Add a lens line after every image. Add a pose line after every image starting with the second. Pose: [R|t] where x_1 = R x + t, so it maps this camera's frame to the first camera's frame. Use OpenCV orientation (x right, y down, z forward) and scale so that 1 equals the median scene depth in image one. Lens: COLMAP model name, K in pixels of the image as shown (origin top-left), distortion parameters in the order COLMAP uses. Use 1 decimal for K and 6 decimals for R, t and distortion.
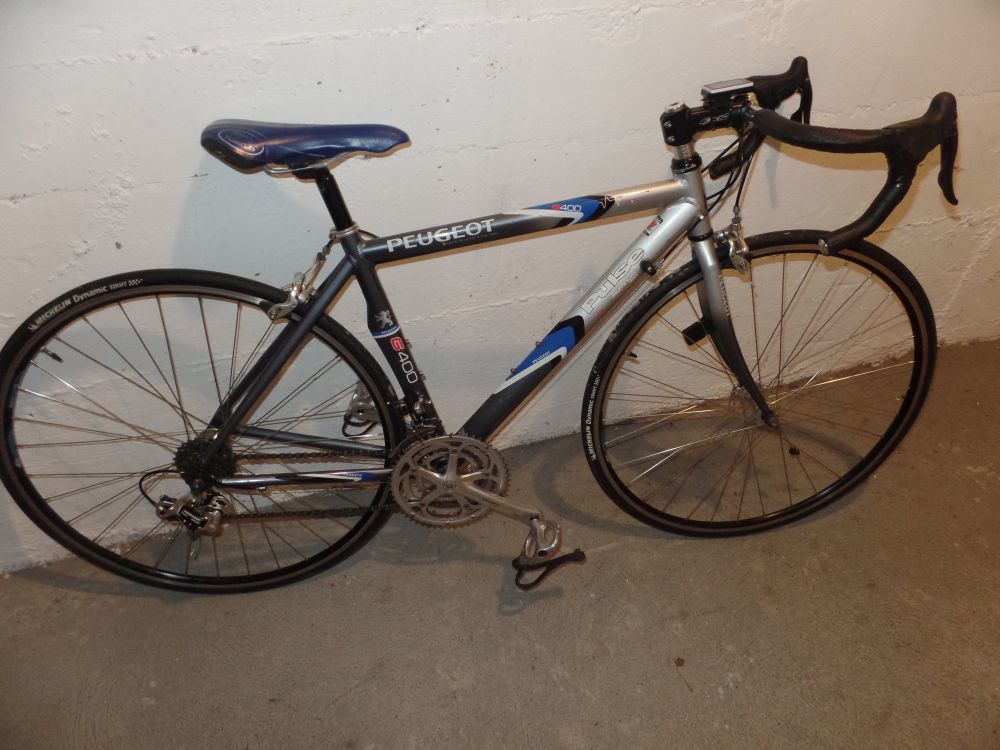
lens RADIAL K [[682.2, 0, 502.2], [0, 682.2, 382.0], [0, 0, 1]] dist [-0.008639, -0.002049]
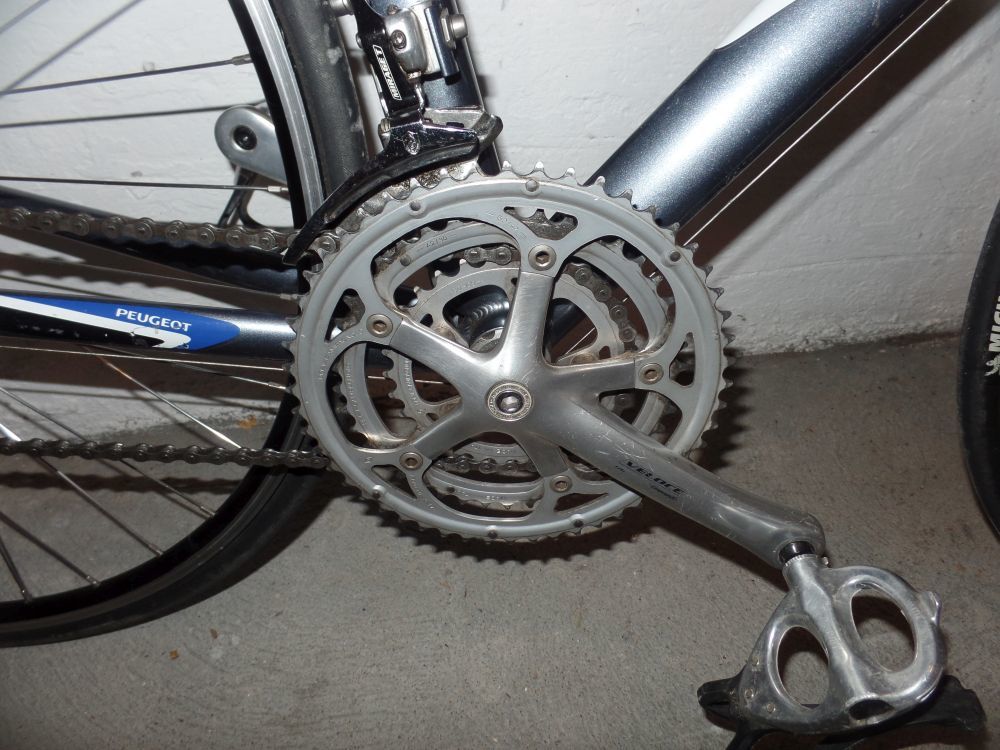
lens RADIAL K [[682.2, 0, 502.2], [0, 682.2, 382.0], [0, 0, 1]] dist [-0.008639, -0.002049]
pose [[0.990802, 0.092380, -0.098885, -0.054699], [-0.090033, 0.995547, 0.027945, 0.138880], [0.101027, -0.018785, 0.994706, 0.738784]]
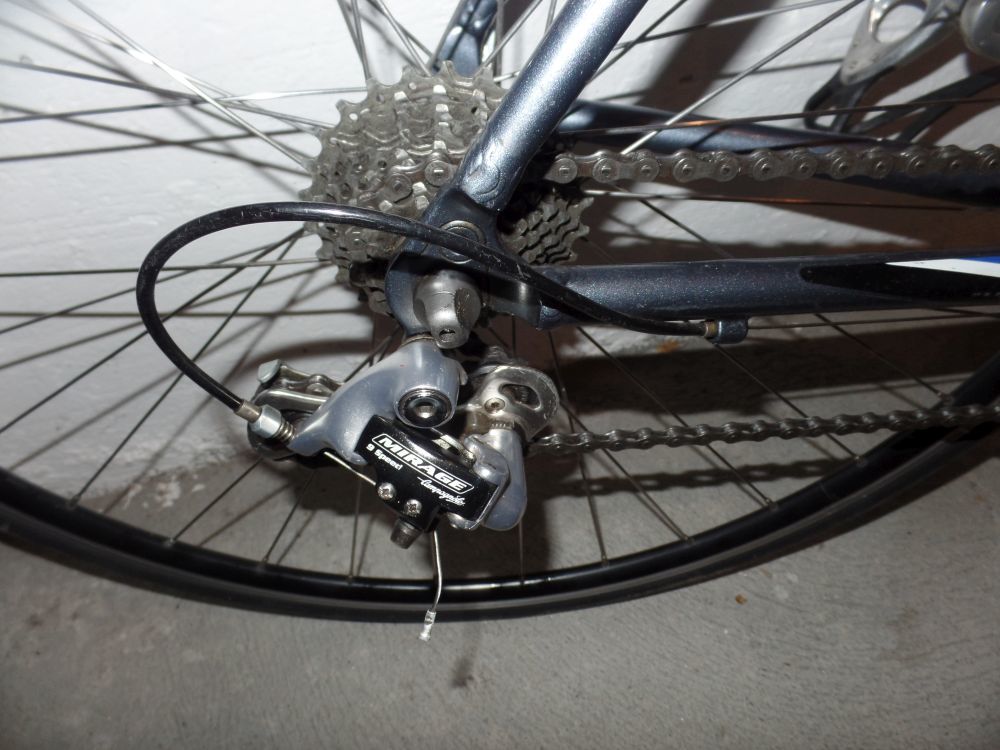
lens RADIAL K [[682.2, 0, 502.2], [0, 682.2, 382.0], [0, 0, 1]] dist [-0.008639, -0.002049]
pose [[0.992893, 0.004077, -0.118943, -0.376316], [0.021425, 0.976961, 0.212342, 0.120786], [0.117069, -0.213381, 0.969930, 0.750094]]
